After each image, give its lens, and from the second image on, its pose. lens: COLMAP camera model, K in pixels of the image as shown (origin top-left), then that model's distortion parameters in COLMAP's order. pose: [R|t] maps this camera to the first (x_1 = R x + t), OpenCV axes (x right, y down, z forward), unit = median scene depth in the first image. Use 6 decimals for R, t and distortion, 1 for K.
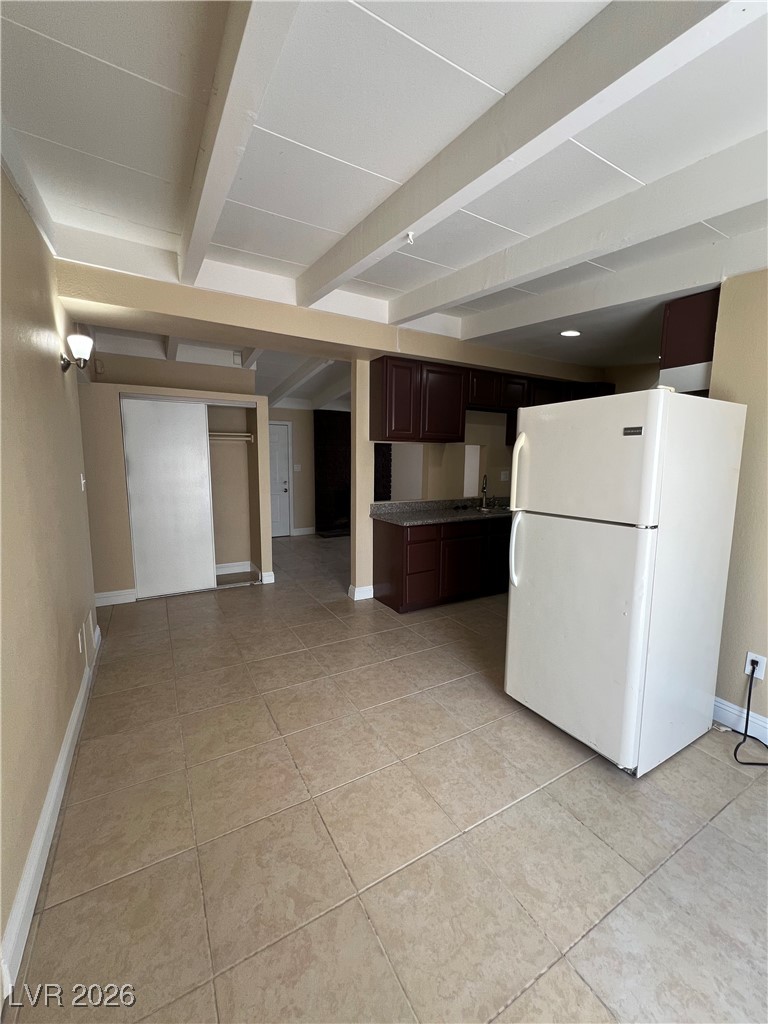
lens RADIAL K [[409.8, 0, 387.5], [0, 409.8, 510.5], [0, 0, 1]] dist [0.000495, 0.000661]
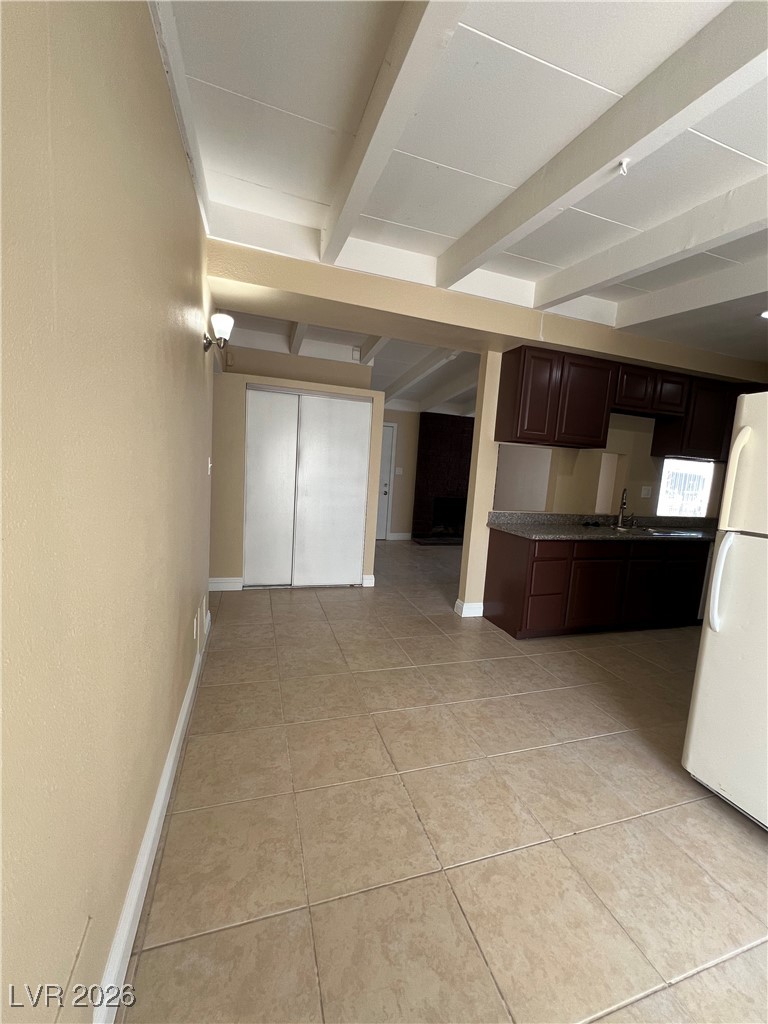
lens RADIAL K [[409.8, 0, 389.4], [0, 409.8, 510.0], [0, 0, 1]] dist [0.000495, 0.000661]
pose [[0.977560, 0.076288, -0.196358, -0.133003], [-0.081414, 0.996515, -0.018156, 0.024509], [0.194289, 0.033735, 0.980364, 0.131757]]
